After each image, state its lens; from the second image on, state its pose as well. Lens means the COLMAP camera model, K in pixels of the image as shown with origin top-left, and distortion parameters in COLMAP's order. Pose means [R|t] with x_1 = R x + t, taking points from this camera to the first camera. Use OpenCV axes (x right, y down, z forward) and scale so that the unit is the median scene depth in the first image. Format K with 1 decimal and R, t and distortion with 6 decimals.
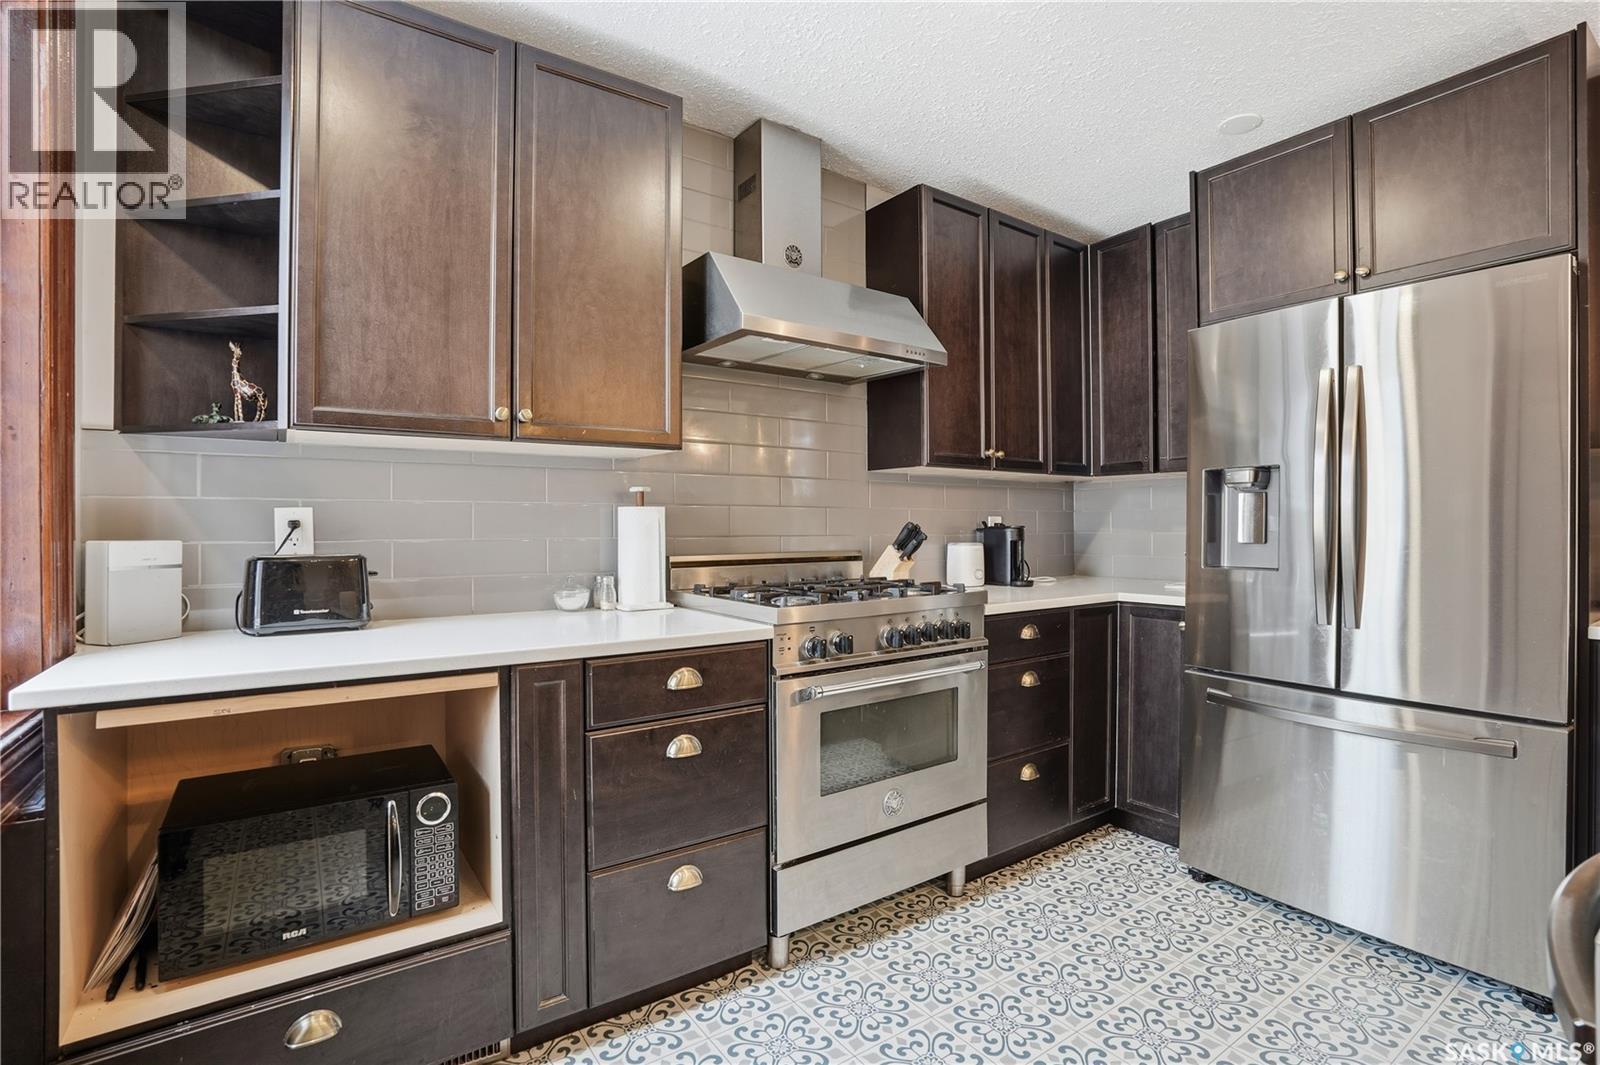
lens RADIAL K [[754.1, 0, 801.2], [0, 754.1, 517.2], [0, 0, 1]] dist [-0.058730, 0.026572]
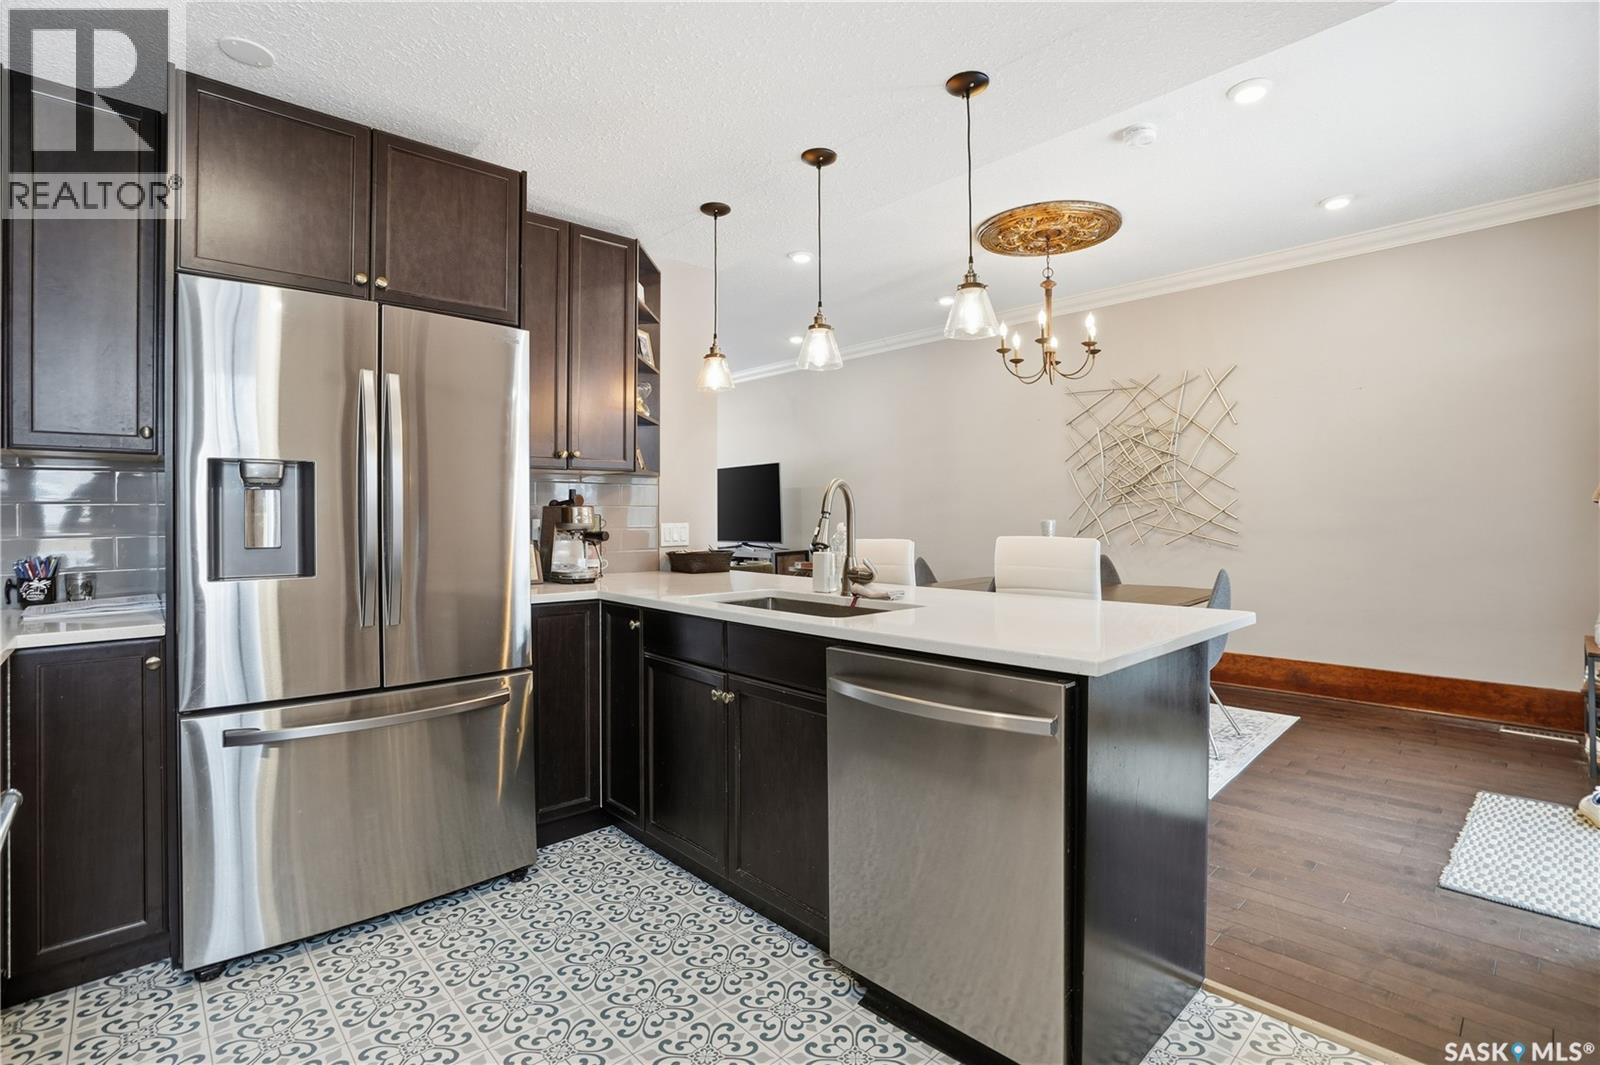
lens RADIAL K [[754.1, 0, 801.2], [0, 754.1, 517.2], [0, 0, 1]] dist [-0.058730, 0.026572]
pose [[-0.118147, -0.002762, 0.992992, -0.338650], [-0.009377, 0.999955, 0.001666, -0.010423], [-0.992952, -0.009114, -0.118168, 0.506233]]
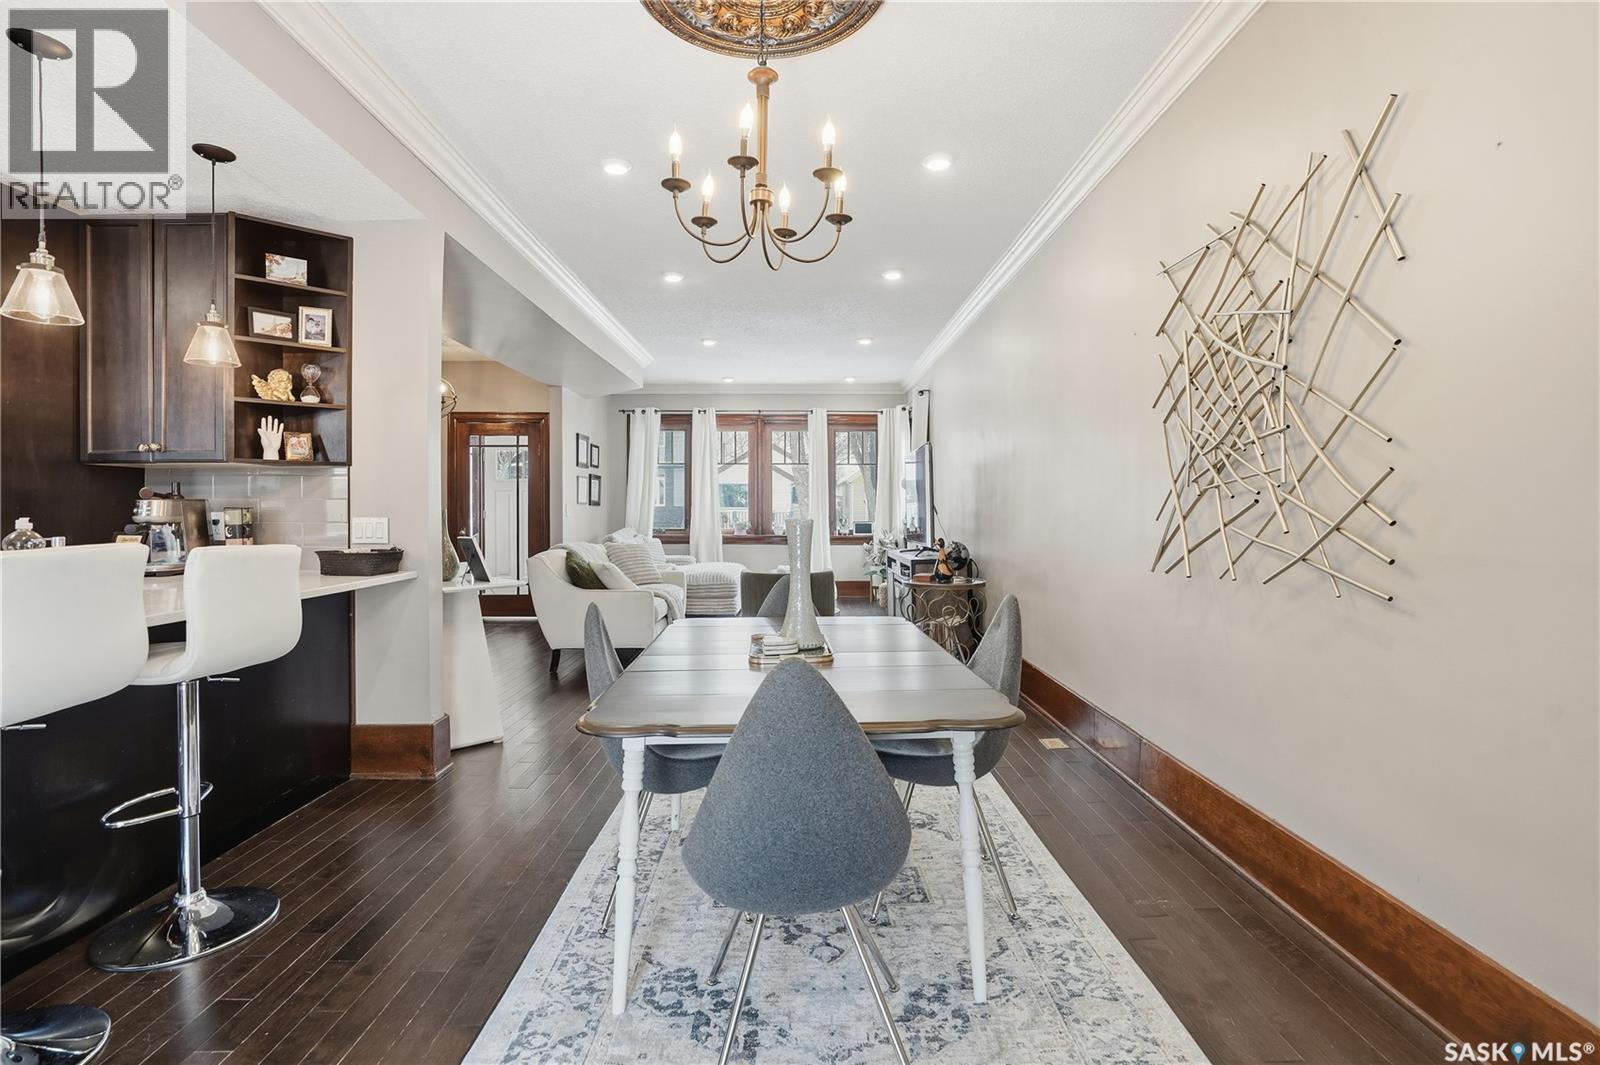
lens RADIAL K [[764.1, 0, 798.4], [0, 764.1, 515.9], [0, 0, 1]] dist [-0.061016, 0.026769]
pose [[0.589792, -0.005406, 0.807537, 0.682969], [-0.013051, 0.999783, 0.016224, -0.030623], [-0.807449, -0.020108, 0.589594, -1.005408]]
